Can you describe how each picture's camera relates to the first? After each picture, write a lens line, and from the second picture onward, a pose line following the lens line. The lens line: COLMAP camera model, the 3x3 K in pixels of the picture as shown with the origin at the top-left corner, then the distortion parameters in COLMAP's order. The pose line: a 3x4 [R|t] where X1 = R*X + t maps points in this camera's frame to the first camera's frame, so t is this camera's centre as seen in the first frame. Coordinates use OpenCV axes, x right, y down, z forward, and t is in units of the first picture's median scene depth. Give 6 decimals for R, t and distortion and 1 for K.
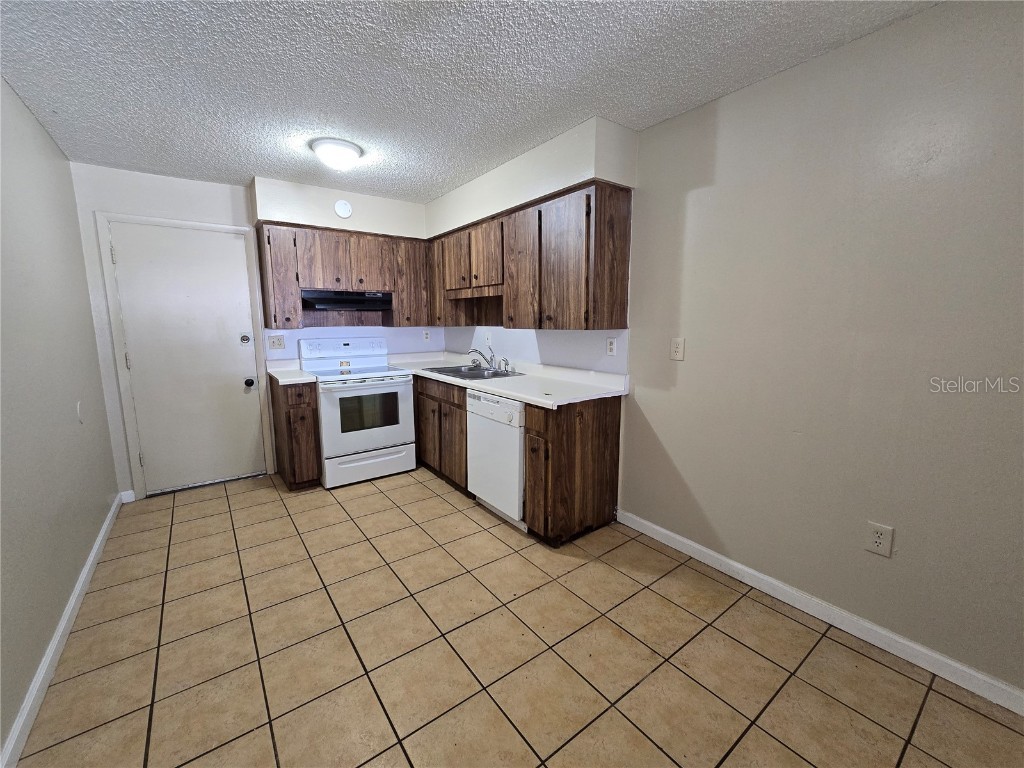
lens RADIAL K [[408.7, 0, 512.0], [0, 408.7, 384.0], [0, 0, 1]] dist [-0.001507, -0.000087]
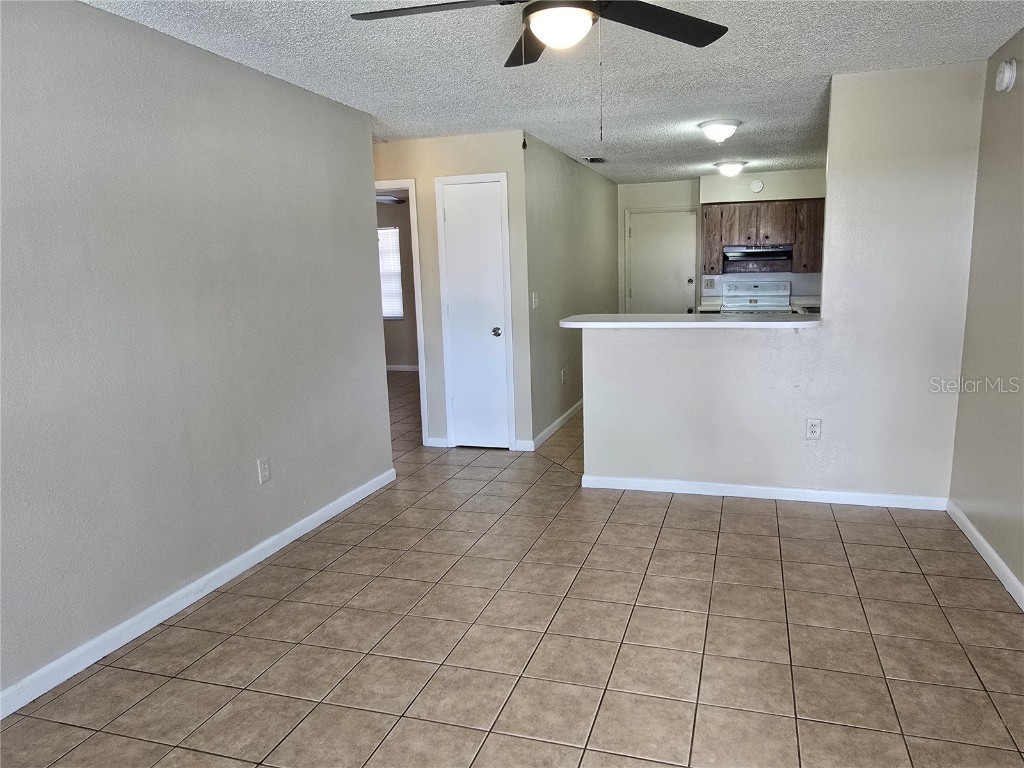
lens RADIAL K [[742.5, 0, 512.0], [0, 742.5, 384.0], [0, 0, 1]] dist [-0.002960, 0.000506]
pose [[0.595449, 0.115919, -0.794986, 1.113845], [-0.101864, 0.992443, 0.068415, 0.136808], [0.796909, 0.040243, 0.602758, -1.088230]]
